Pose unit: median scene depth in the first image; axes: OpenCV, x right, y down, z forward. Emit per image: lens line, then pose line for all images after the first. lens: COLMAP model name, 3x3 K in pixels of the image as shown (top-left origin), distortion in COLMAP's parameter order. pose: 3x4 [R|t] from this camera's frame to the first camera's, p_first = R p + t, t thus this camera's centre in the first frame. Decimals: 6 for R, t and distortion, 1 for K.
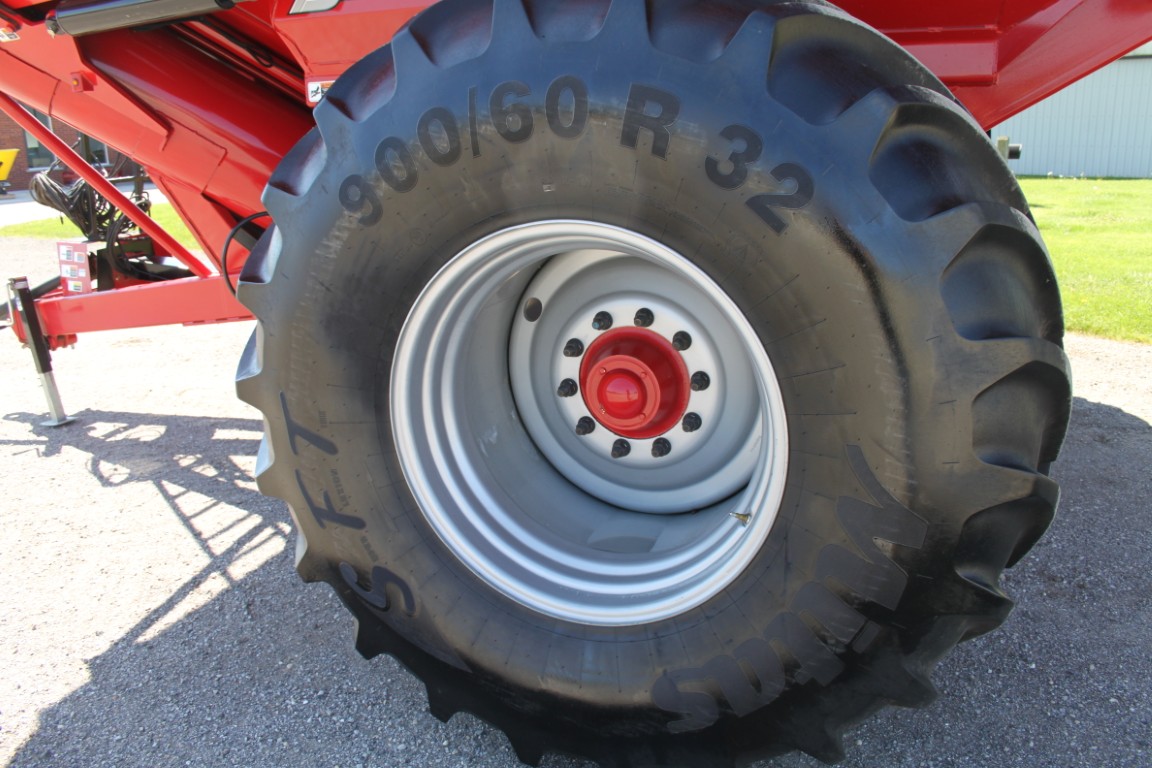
lens RADIAL K [[947.9, 0, 576.0], [0, 947.9, 384.0], [0, 0, 1]] dist [-0.041399, 0.003186]
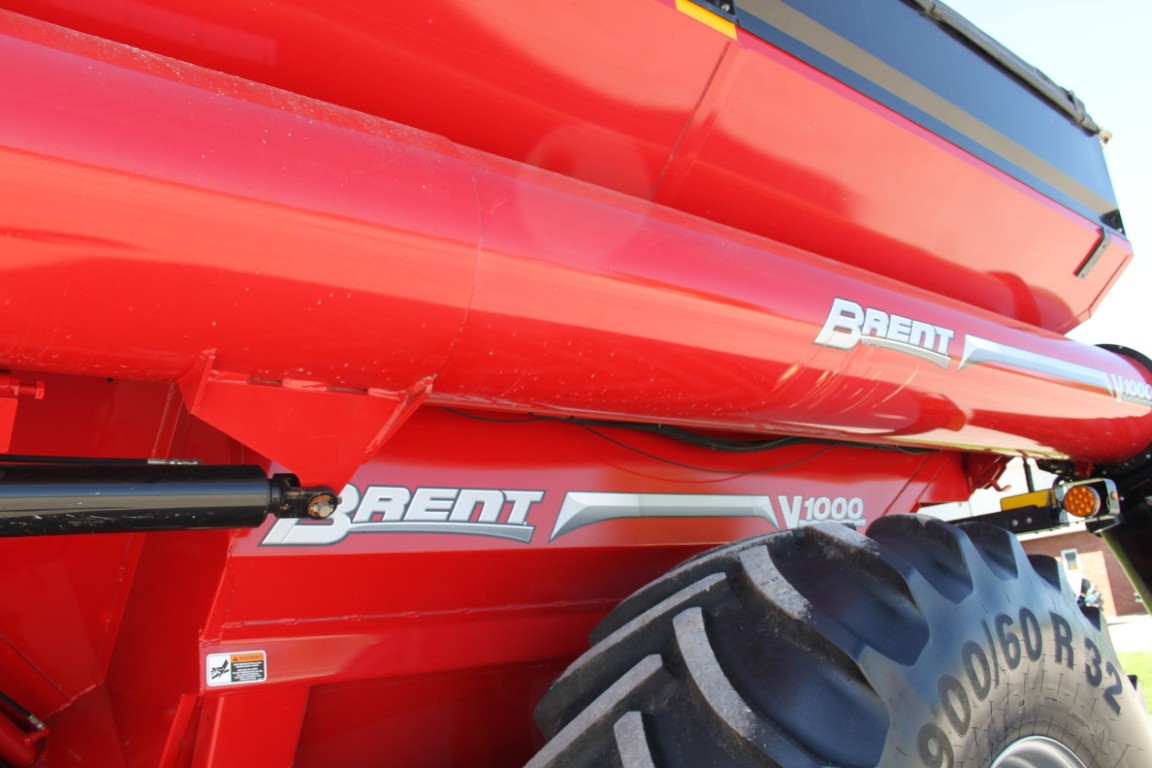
lens RADIAL K [[947.9, 0, 576.0], [0, 947.9, 384.0], [0, 0, 1]] dist [-0.041399, 0.003186]
pose [[0.440124, 0.206100, 0.873964, -1.342428], [0.320522, 0.873124, -0.367315, -0.318763], [-0.838783, 0.441789, 0.318223, 0.971279]]
